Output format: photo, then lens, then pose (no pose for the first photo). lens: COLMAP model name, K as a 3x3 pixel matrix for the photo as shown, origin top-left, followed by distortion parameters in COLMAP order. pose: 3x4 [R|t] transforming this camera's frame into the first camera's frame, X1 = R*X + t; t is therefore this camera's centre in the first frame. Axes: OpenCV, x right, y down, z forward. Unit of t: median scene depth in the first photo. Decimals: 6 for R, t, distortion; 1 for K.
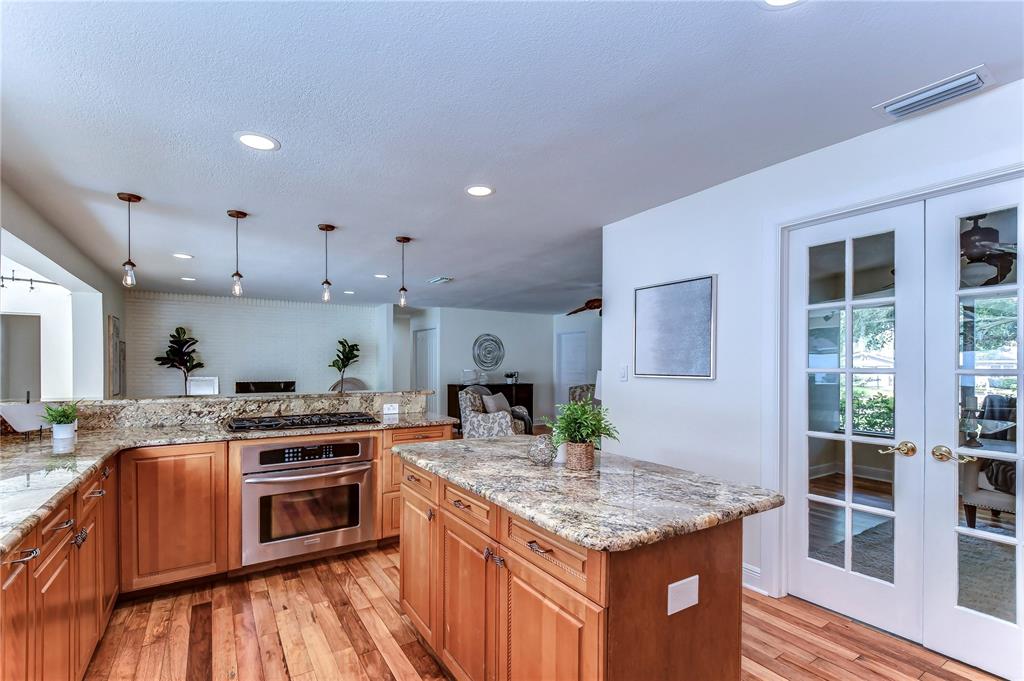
lens RADIAL K [[464.2, 0, 503.6], [0, 464.2, 367.4], [0, 0, 1]] dist [0.003284, -0.000128]
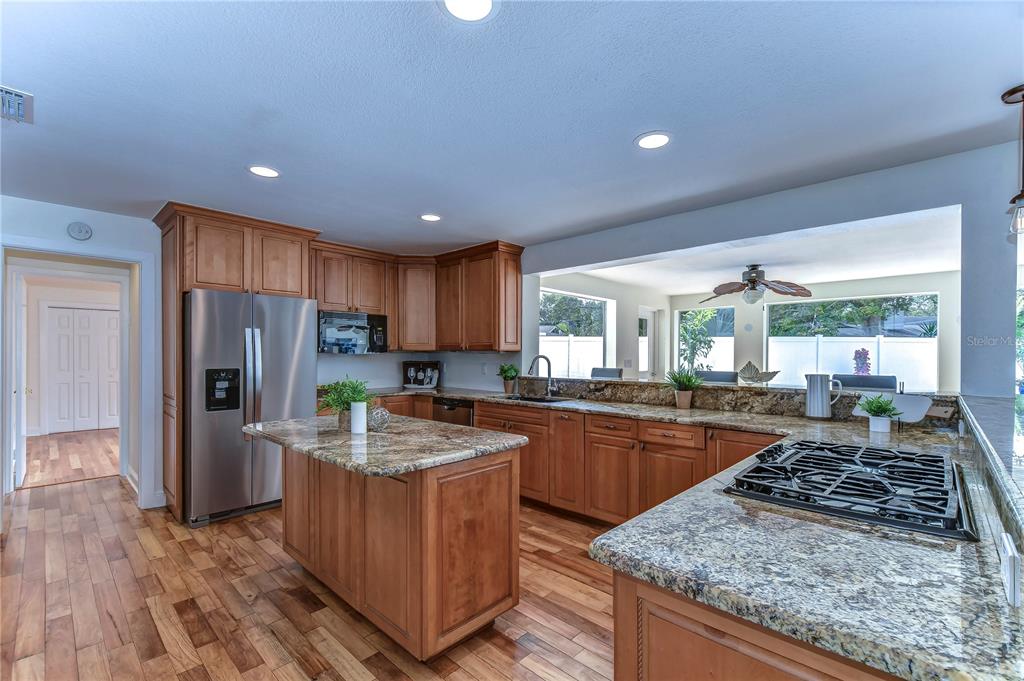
lens RADIAL K [[442.8, 0, 502.2], [0, 442.8, 355.5], [0, 0, 1]] dist [0.002100, -0.000057]
pose [[-0.971587, -0.004777, -0.236634, 0.013242], [-0.005781, 0.999977, 0.003546, -0.001447], [0.236612, 0.004813, -0.971592, 0.760126]]
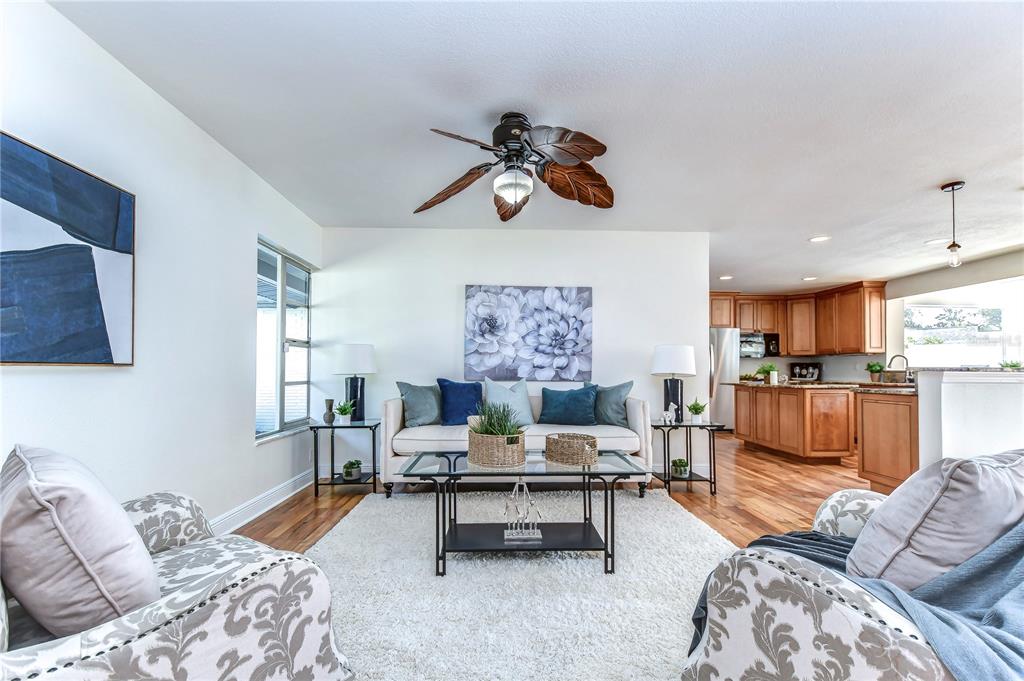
lens RADIAL K [[447.0, 0, 511.7], [0, 447.0, 365.7], [0, 0, 1]] dist [0.000729, -0.000046]
pose [[-0.865385, 0.000343, 0.501107, 0.050548], [-0.004908, 0.999946, -0.009160, 0.042118], [-0.501083, -0.010387, -0.865337, 1.491146]]
